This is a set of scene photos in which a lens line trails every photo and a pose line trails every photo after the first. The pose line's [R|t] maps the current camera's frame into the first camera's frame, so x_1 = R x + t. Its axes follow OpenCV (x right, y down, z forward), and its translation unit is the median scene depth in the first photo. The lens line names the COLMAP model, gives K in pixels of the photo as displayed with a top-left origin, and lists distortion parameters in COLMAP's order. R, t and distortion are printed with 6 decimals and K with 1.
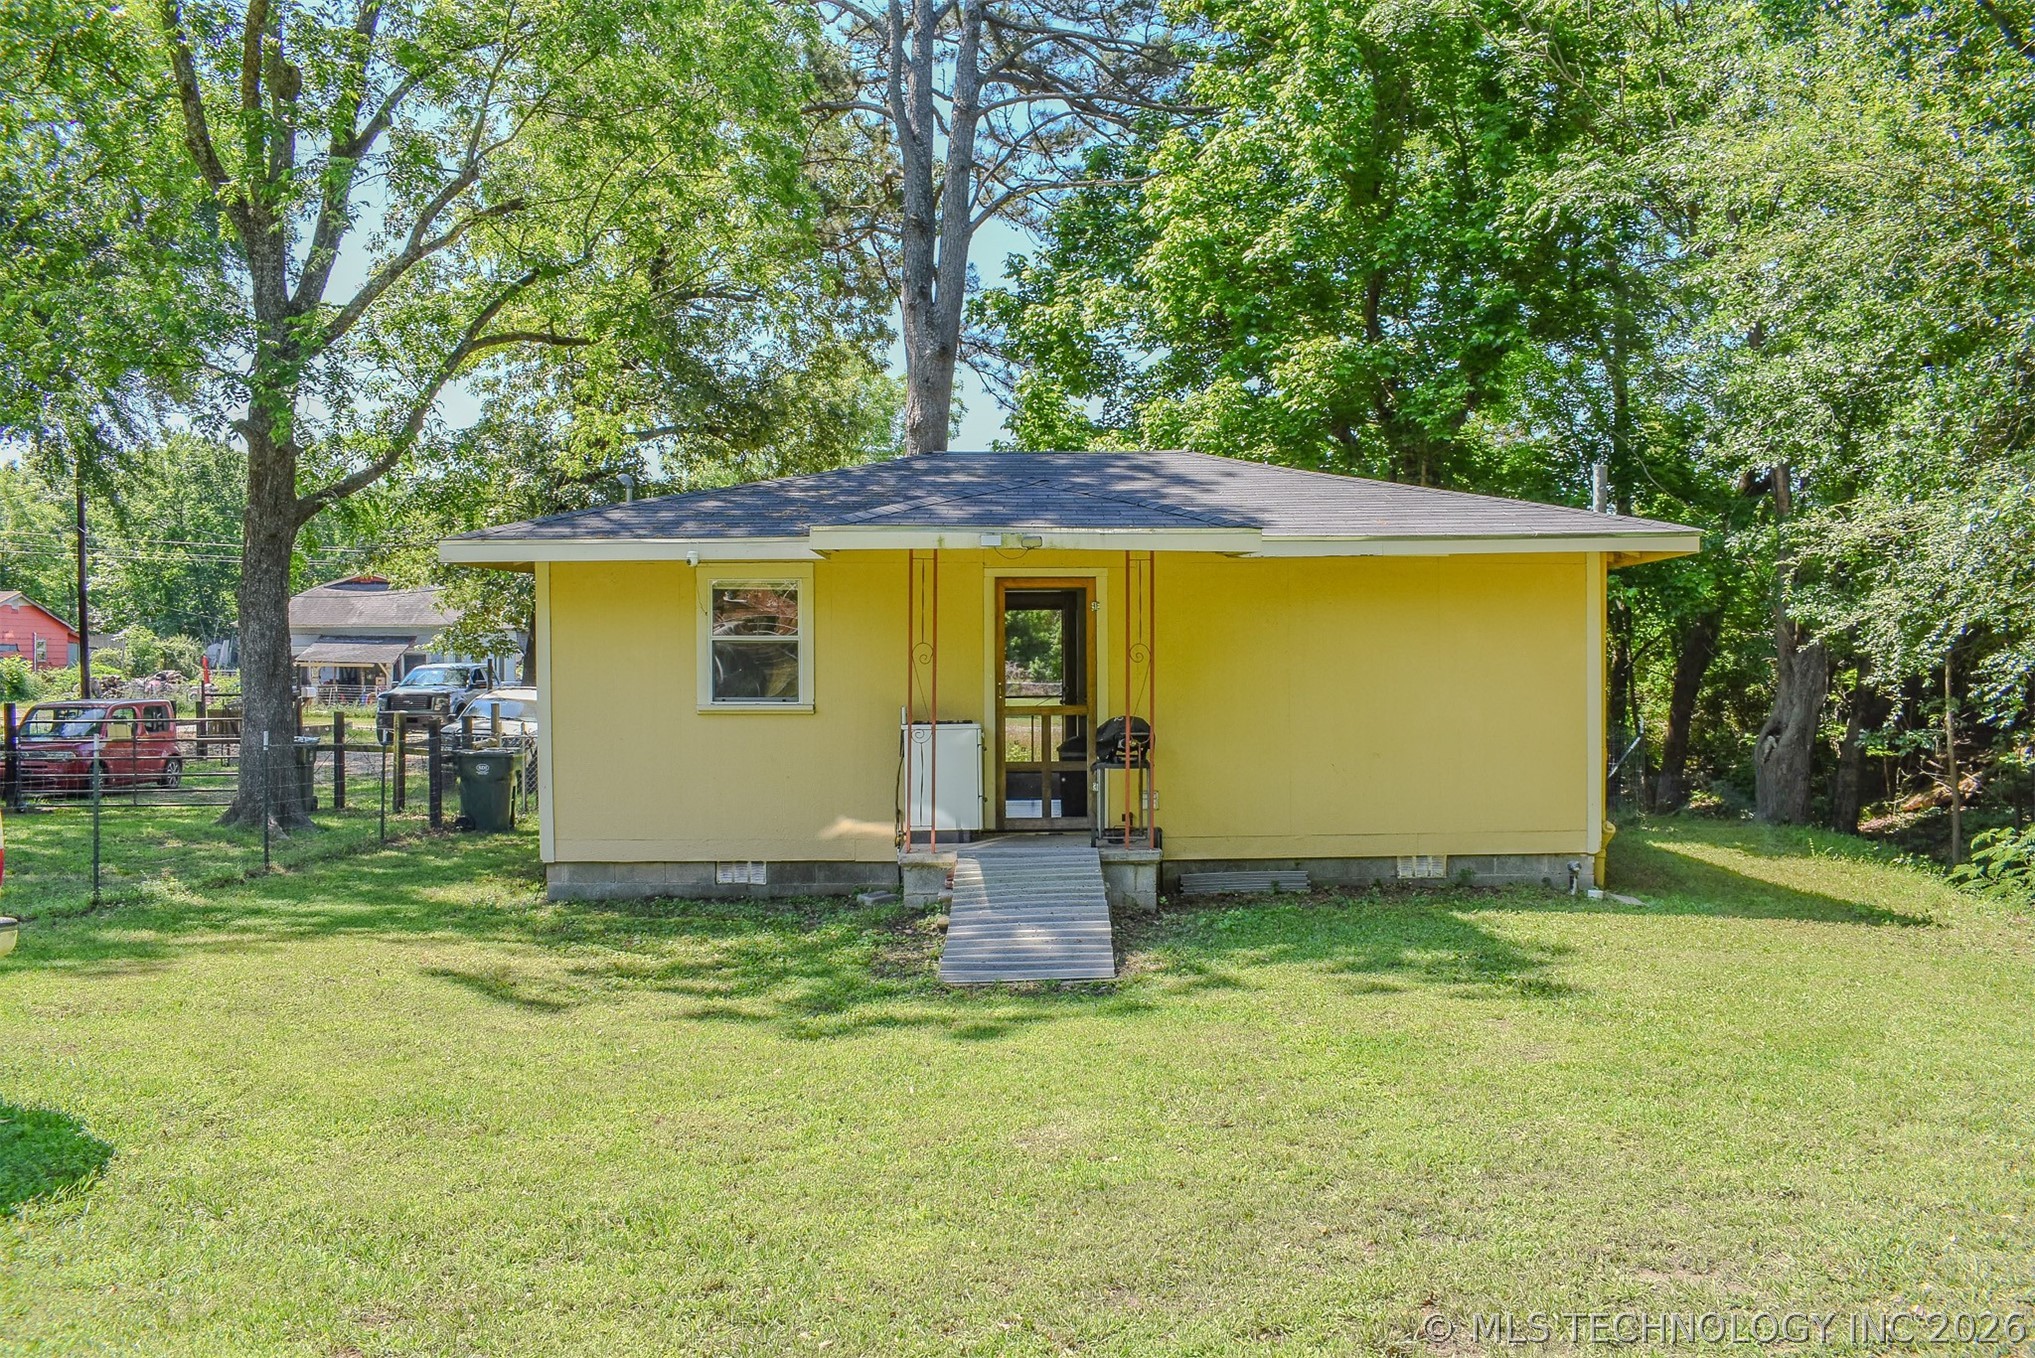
lens RADIAL K [[1581.0, 0, 1050.3], [0, 1581.0, 682.1], [0, 0, 1]] dist [-0.086156, 0.006424]
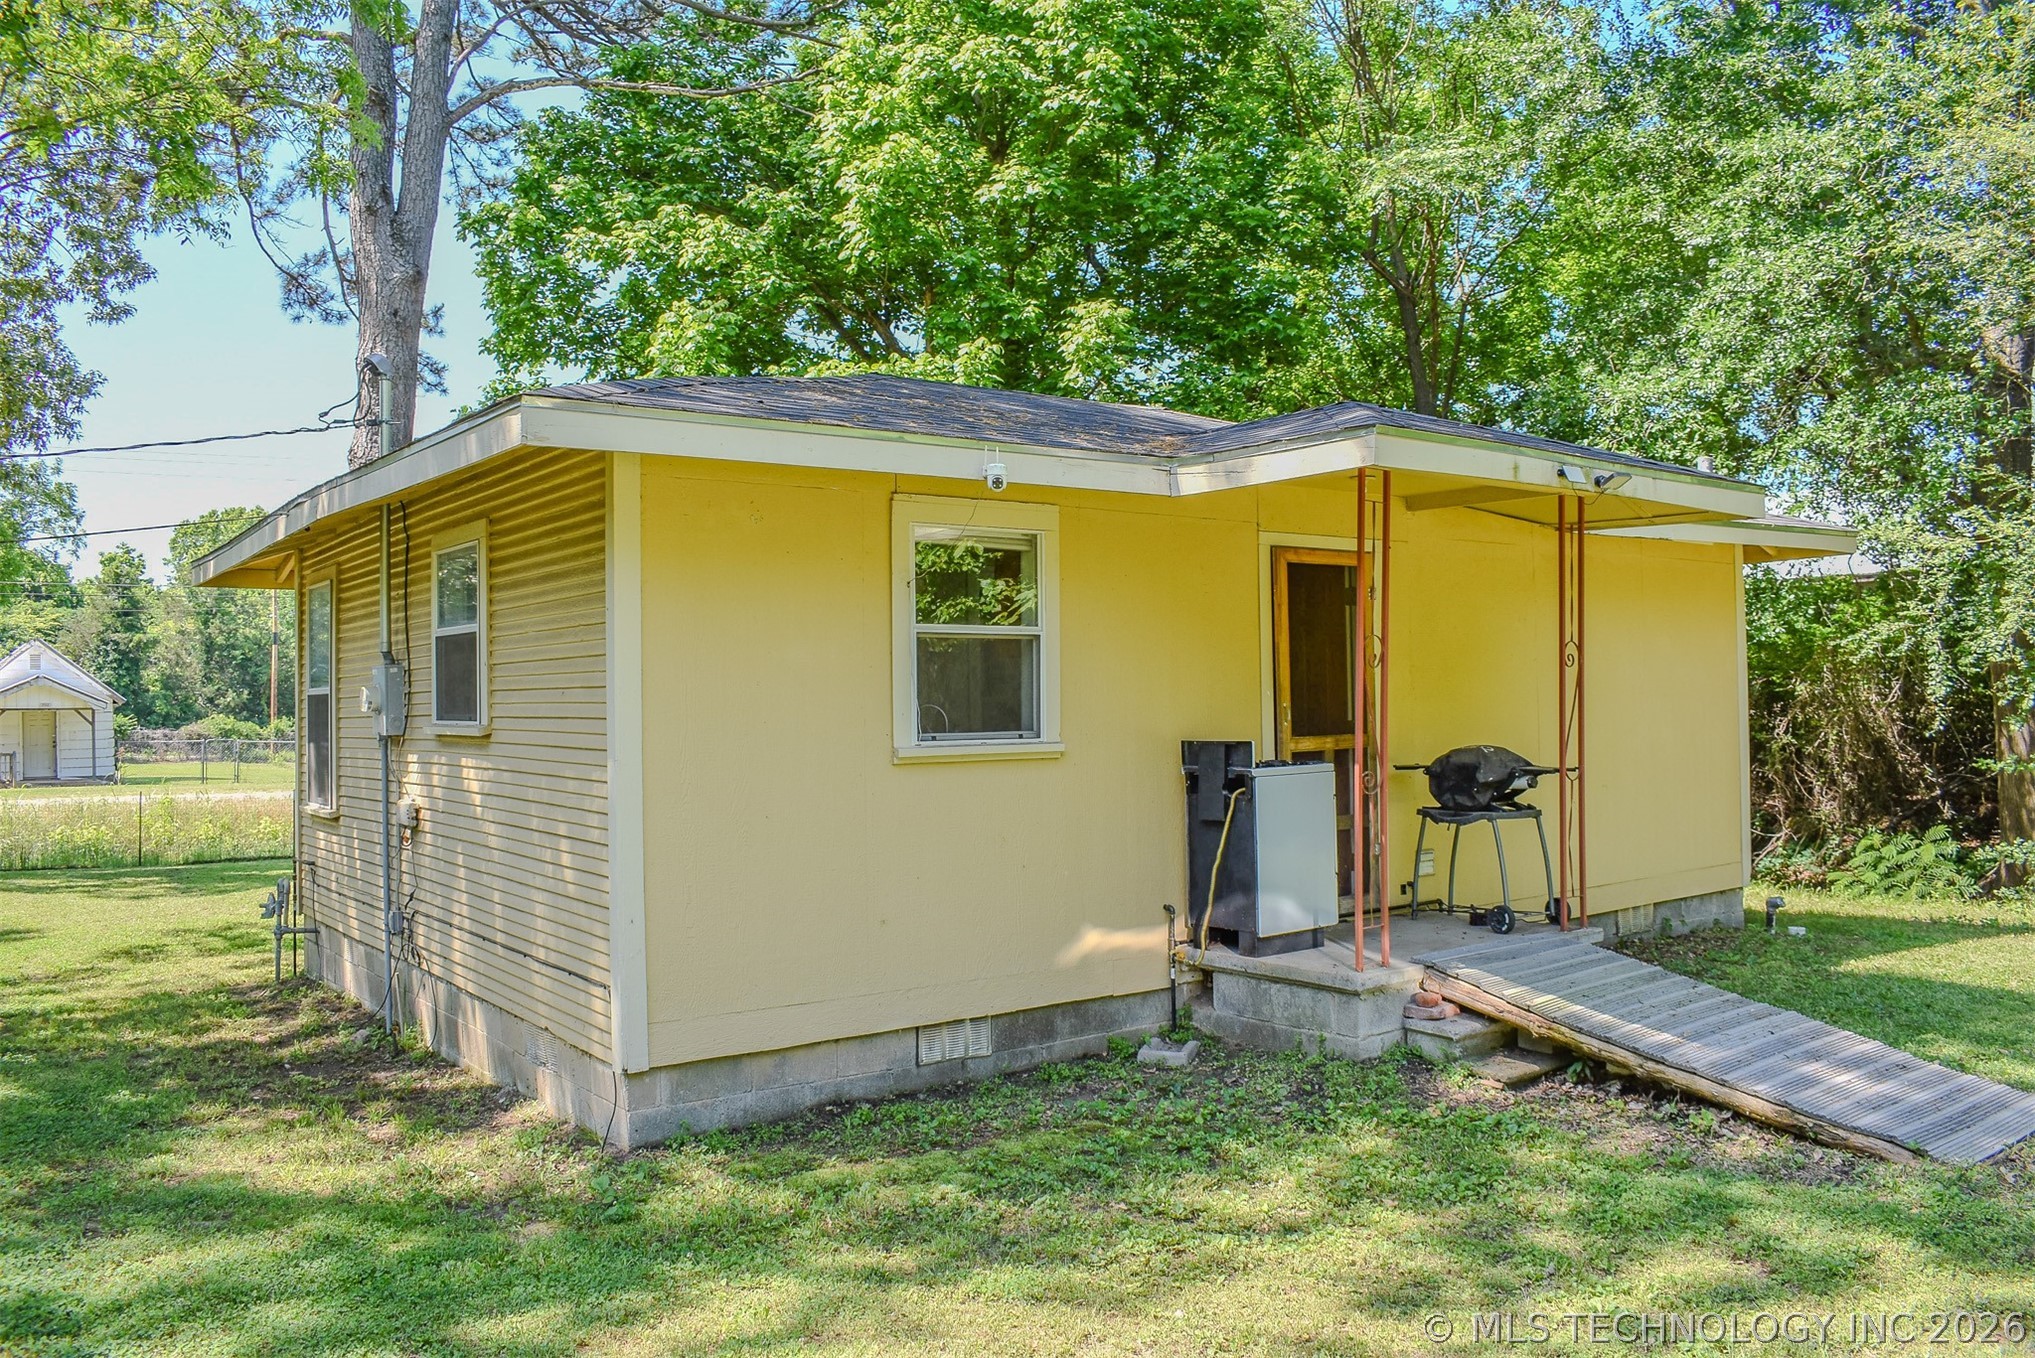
lens RADIAL K [[1581.0, 0, 1050.3], [0, 1581.0, 682.1], [0, 0, 1]] dist [-0.086156, 0.006424]
pose [[0.815115, -0.002381, 0.579294, -0.499141], [0.022354, 0.999376, -0.027348, 0.007691], [-0.578867, 0.035241, 0.814660, 0.511078]]
